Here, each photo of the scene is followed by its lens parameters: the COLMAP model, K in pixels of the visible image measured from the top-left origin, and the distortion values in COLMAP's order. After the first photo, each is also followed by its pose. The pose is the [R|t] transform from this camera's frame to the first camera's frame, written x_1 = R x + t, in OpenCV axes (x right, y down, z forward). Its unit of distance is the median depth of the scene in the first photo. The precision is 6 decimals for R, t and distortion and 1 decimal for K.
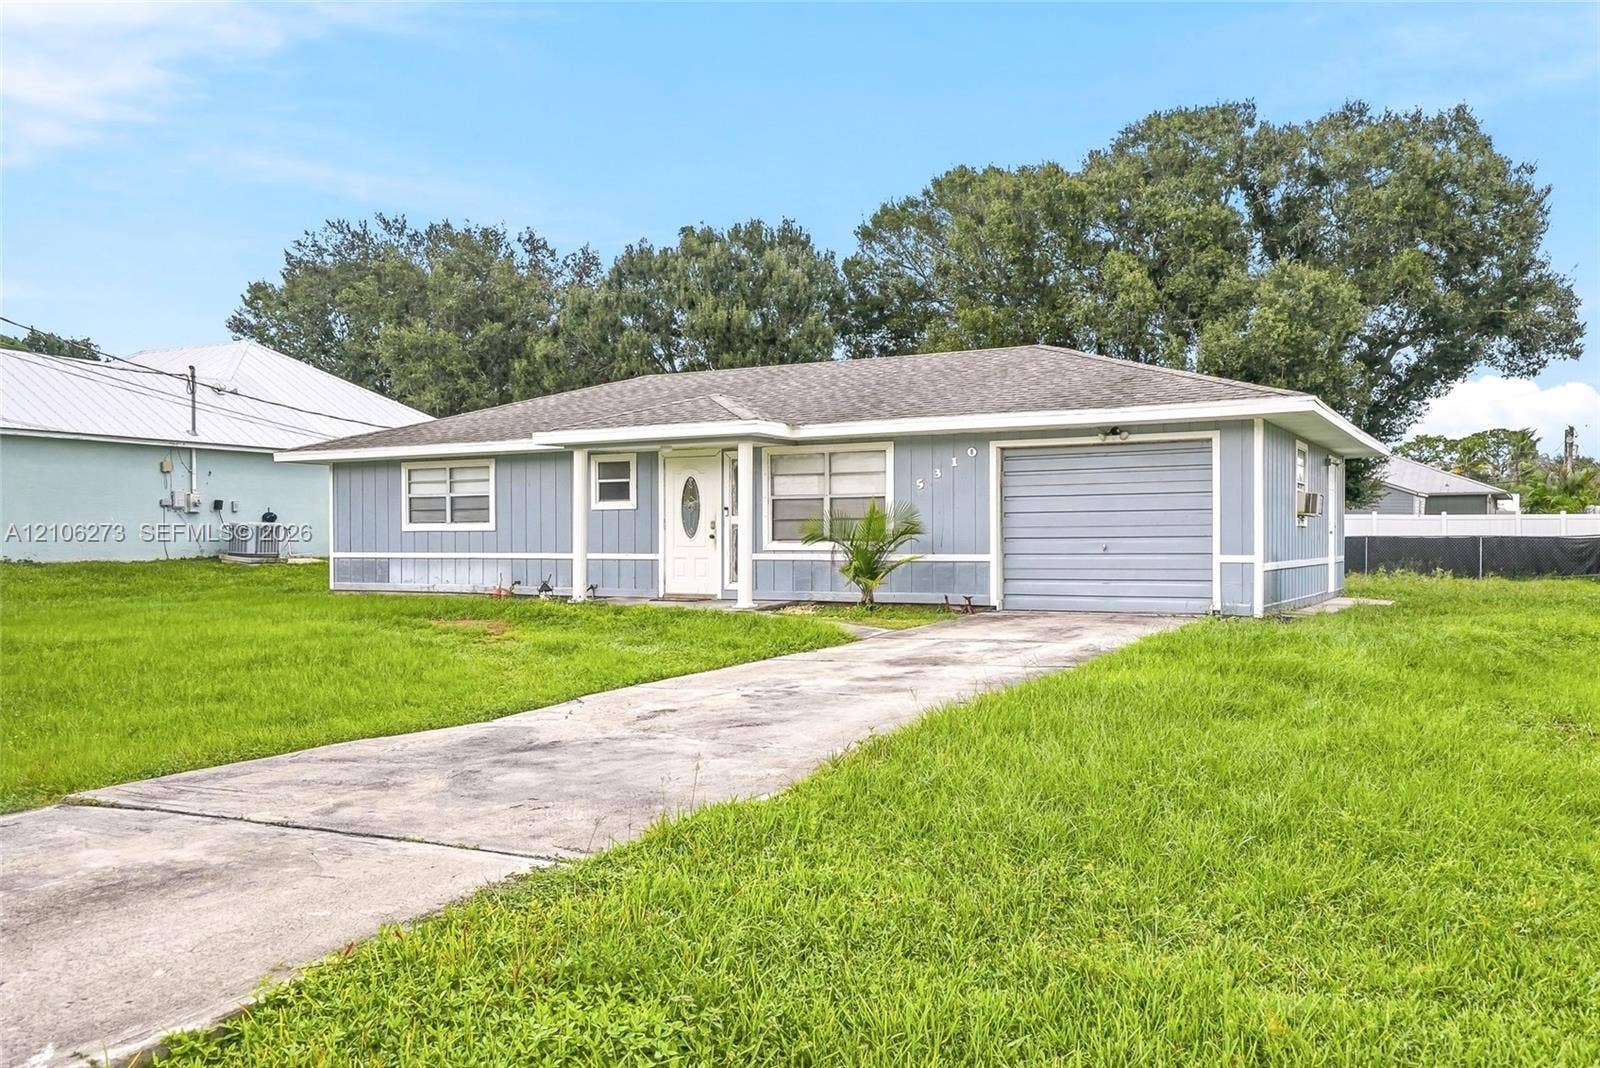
lens RADIAL K [[1267.3, 0, 797.4], [0, 1267.3, 539.3], [0, 0, 1]] dist [0.027900, 0.024303]
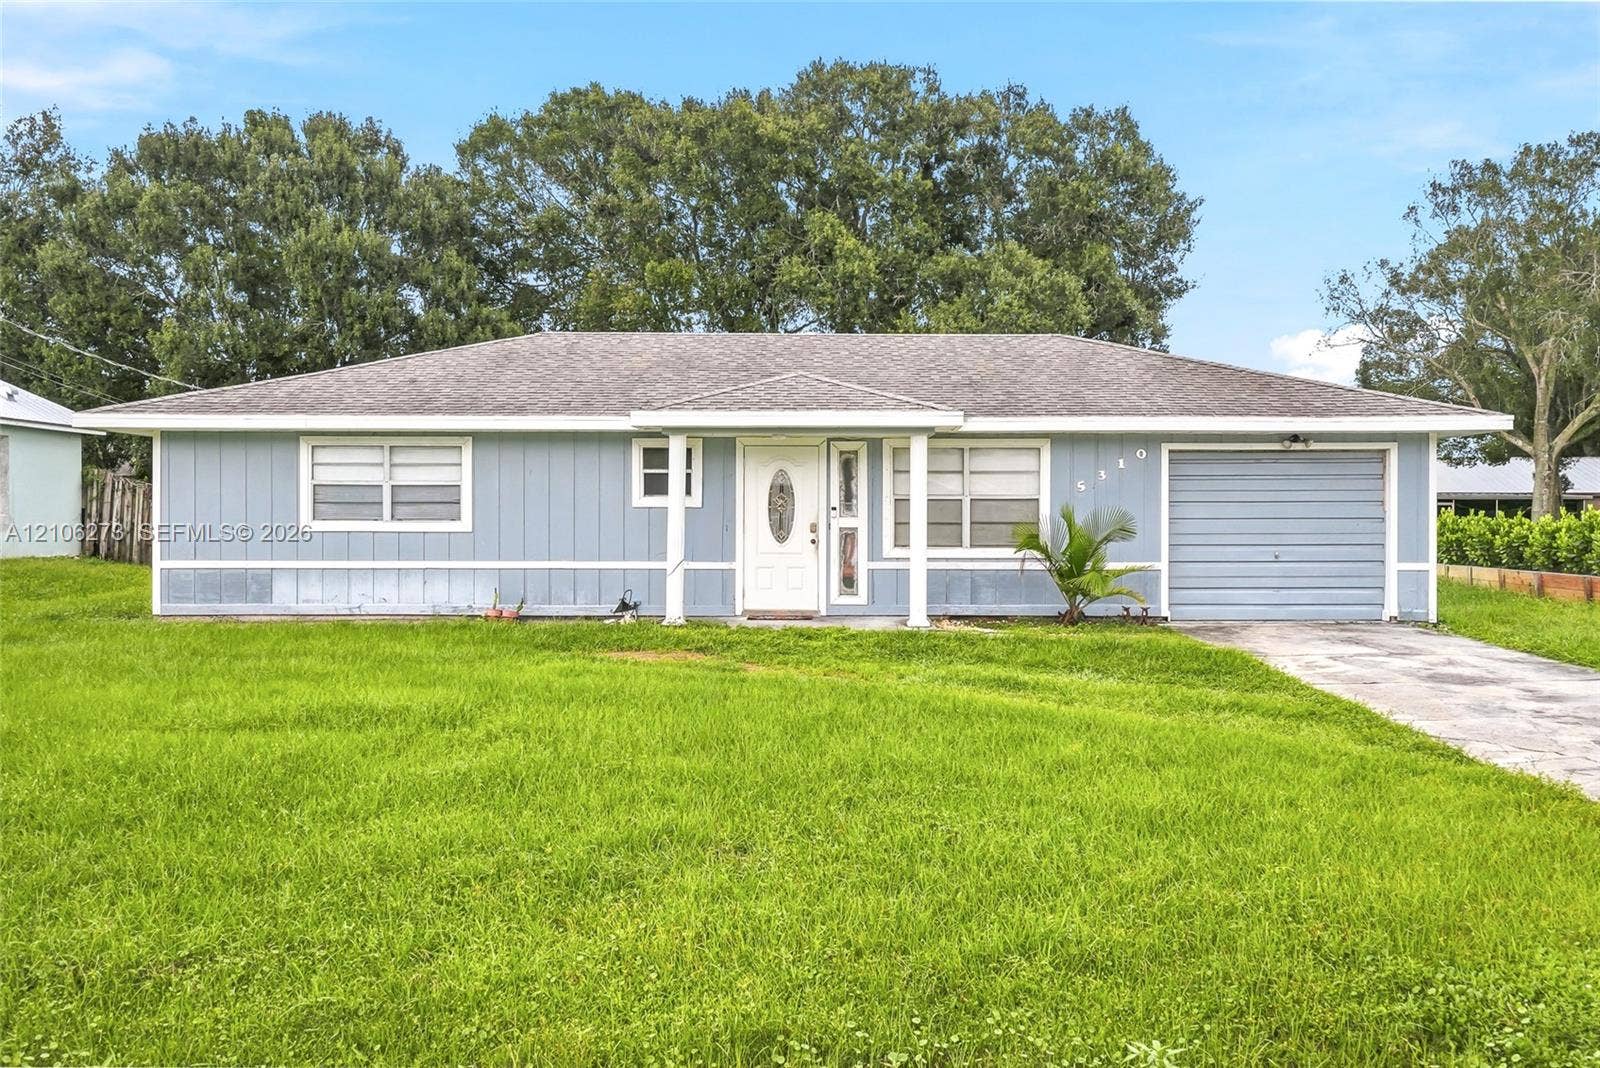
lens RADIAL K [[1524.7, 0, 836.2], [0, 1524.7, 514.8], [0, 0, 1]] dist [0.070809, 0.000000]
pose [[0.869848, 0.006490, 0.493277, -0.502602], [-0.004707, 0.999977, -0.004857, -0.013644], [-0.493297, 0.001903, 0.869859, 0.098360]]
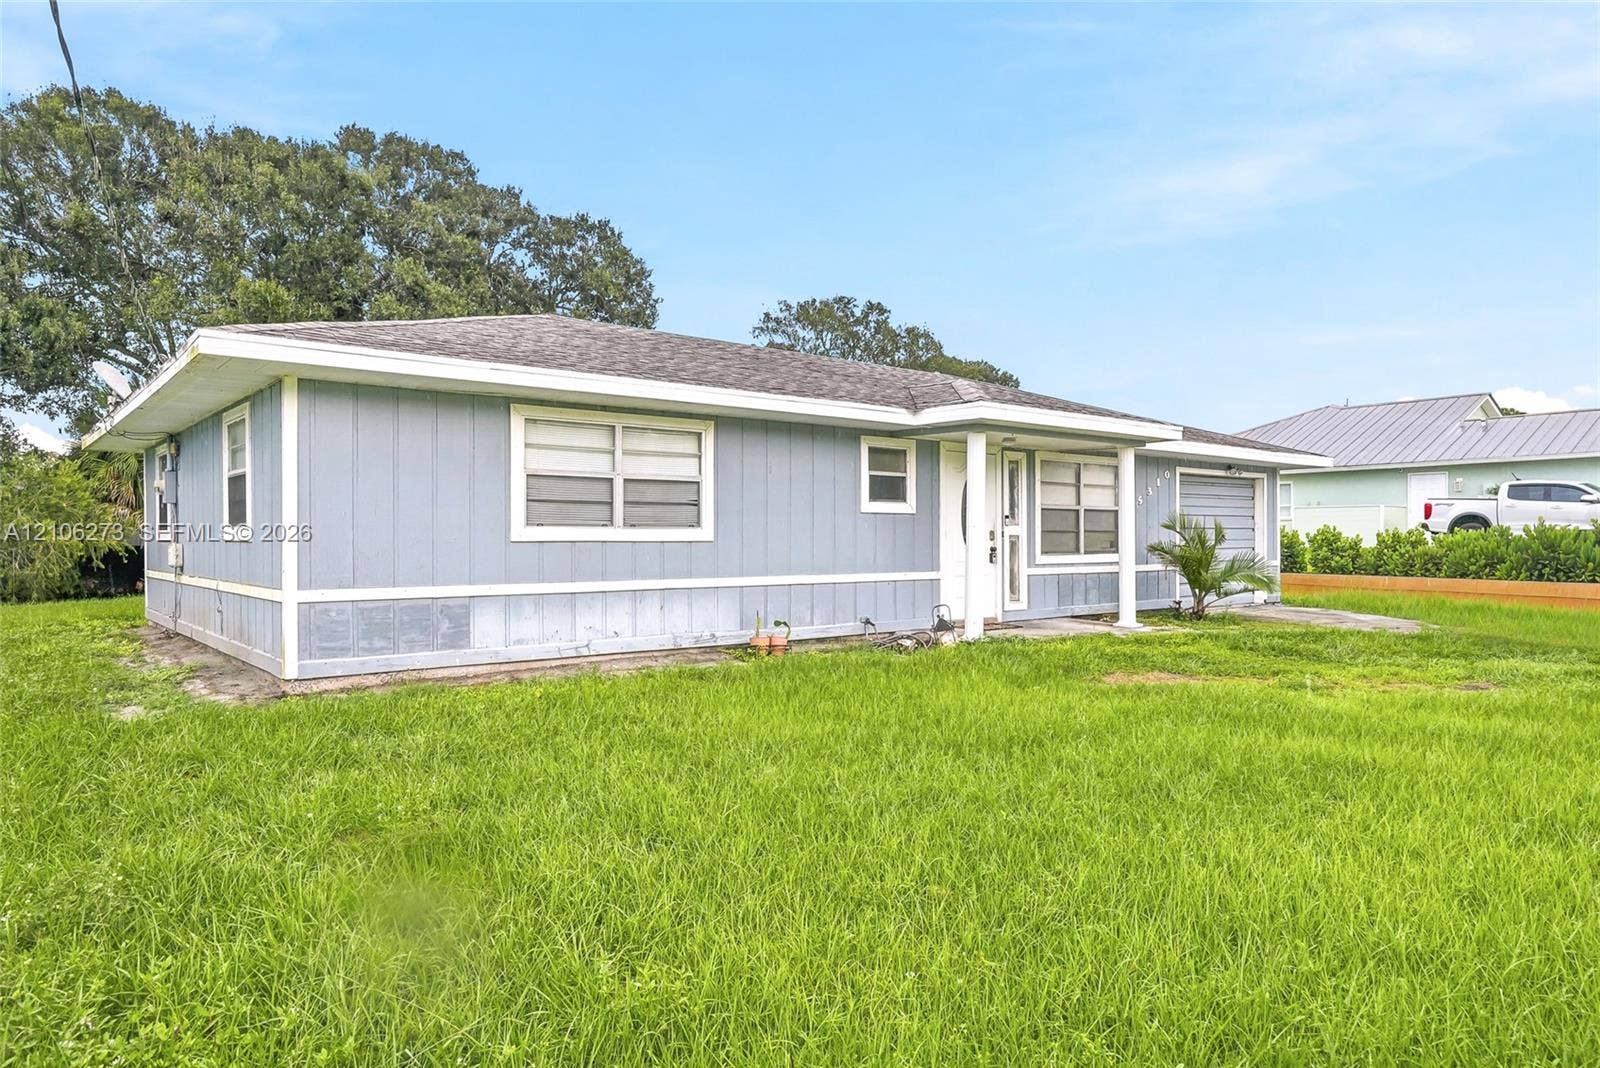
lens RADIAL K [[1001.3, 0, 793.2], [0, 1001.3, 541.2], [0, 0, 1]] dist [-0.004048, -0.000090]
pose [[0.366358, 0.002204, 0.930471, -0.669769], [0.001985, 0.999993, -0.003150, -0.005197], [-0.930472, 0.003001, 0.366351, 0.795600]]
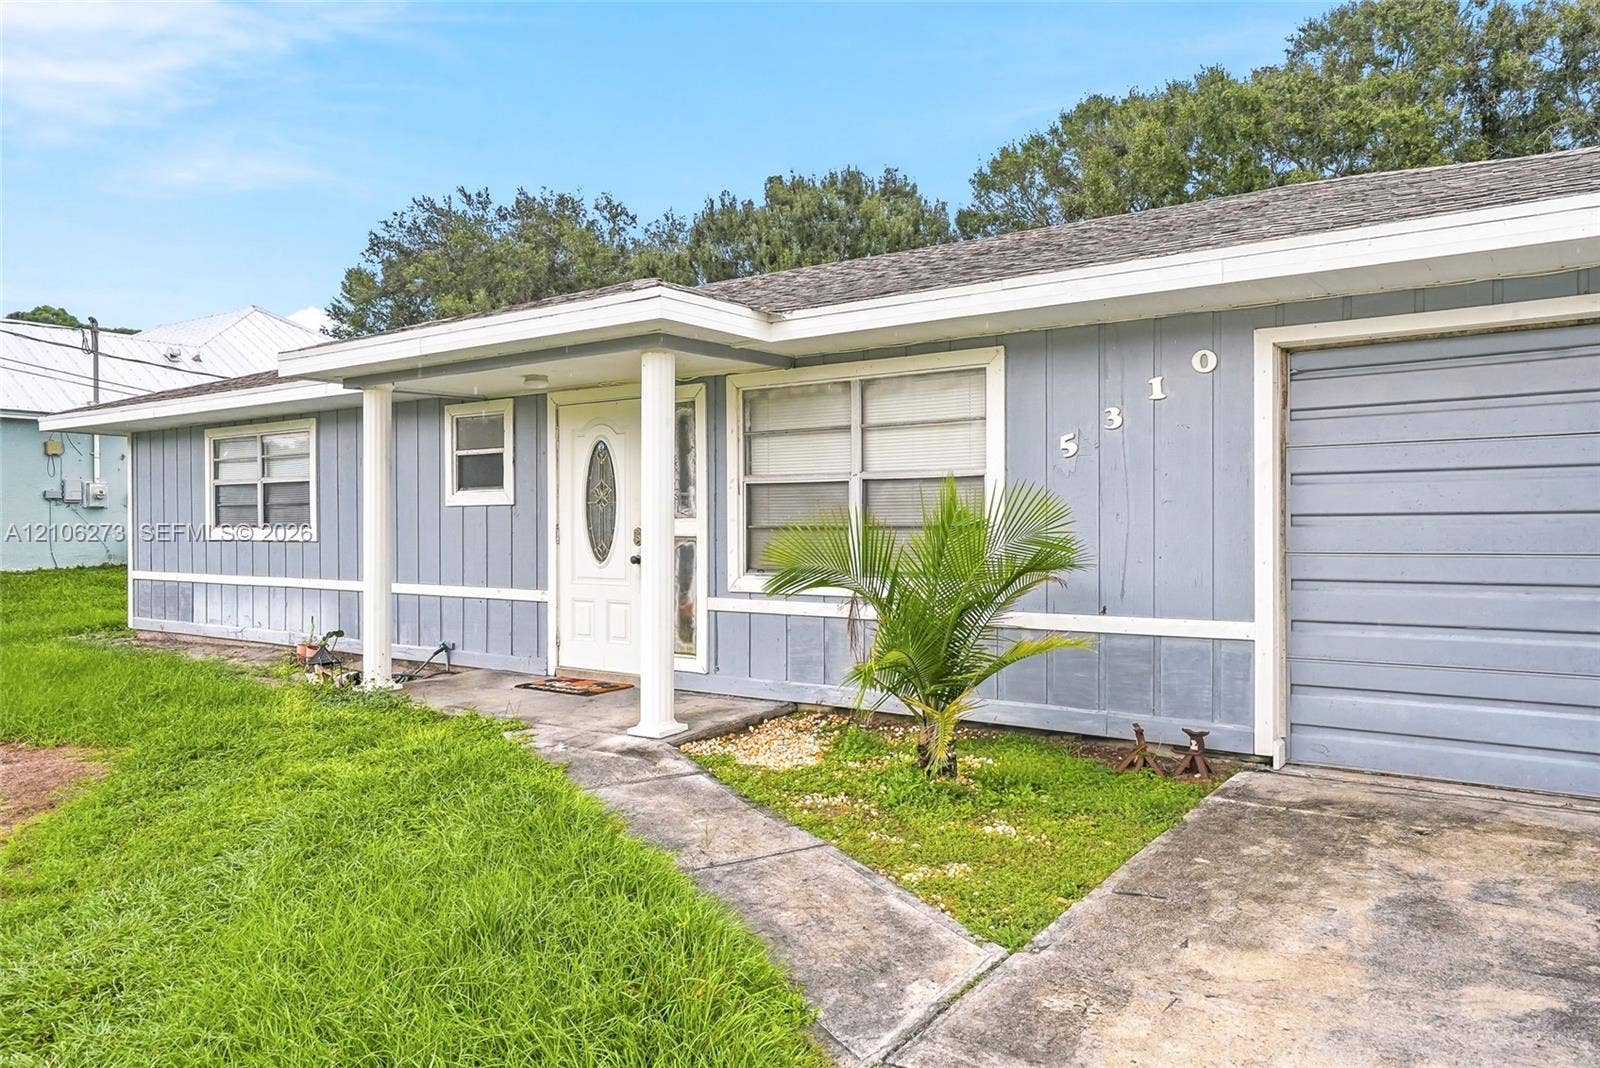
lens RADIAL K [[1117.6, 0, 803.7], [0, 1117.6, 525.8], [0, 0, 1]] dist [0.006682, -0.000907]
pose [[0.993569, 0.000064, -0.113225, 0.043082], [-0.000015, 1.000000, 0.000441, -0.014313], [0.113225, -0.000437, 0.993569, 0.517080]]
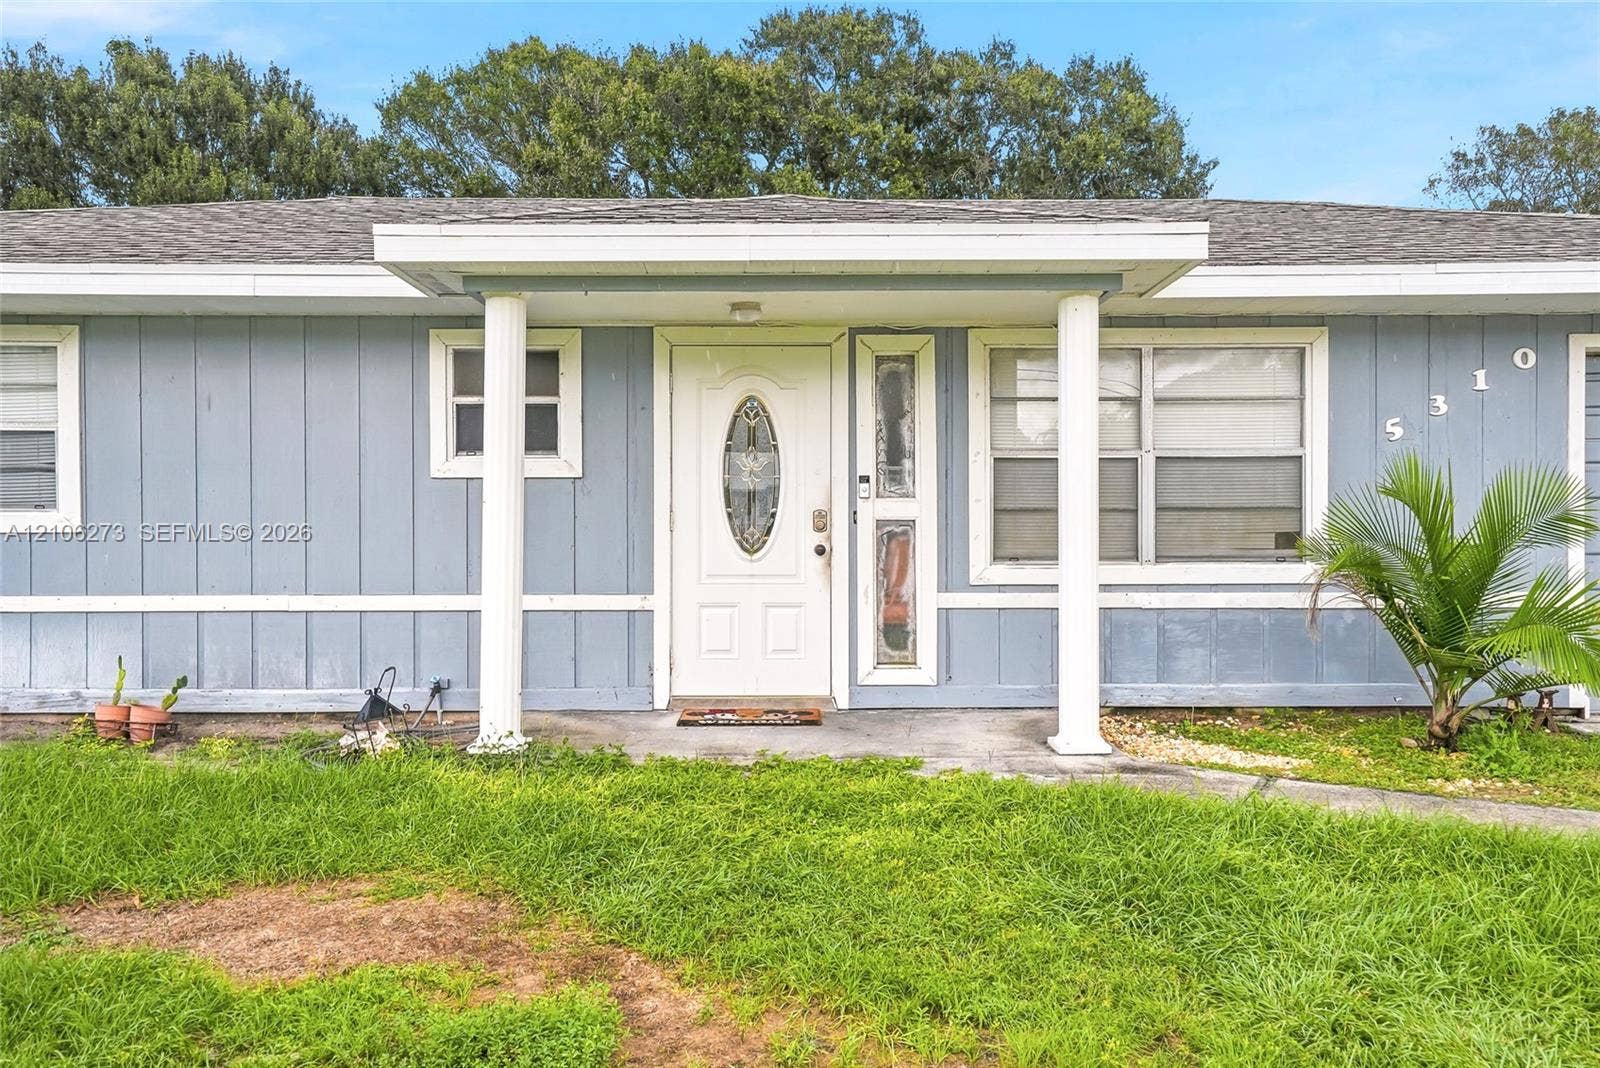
lens RADIAL K [[1267.3, 0, 797.8], [0, 1267.3, 530.2], [0, 0, 1]] dist [0.027900, 0.024303]
pose [[0.866341, 0.000924, 0.499453, -0.244608], [-0.000477, 0.999999, -0.001021, -0.007205], [-0.499453, 0.000646, 0.866341, 0.599277]]
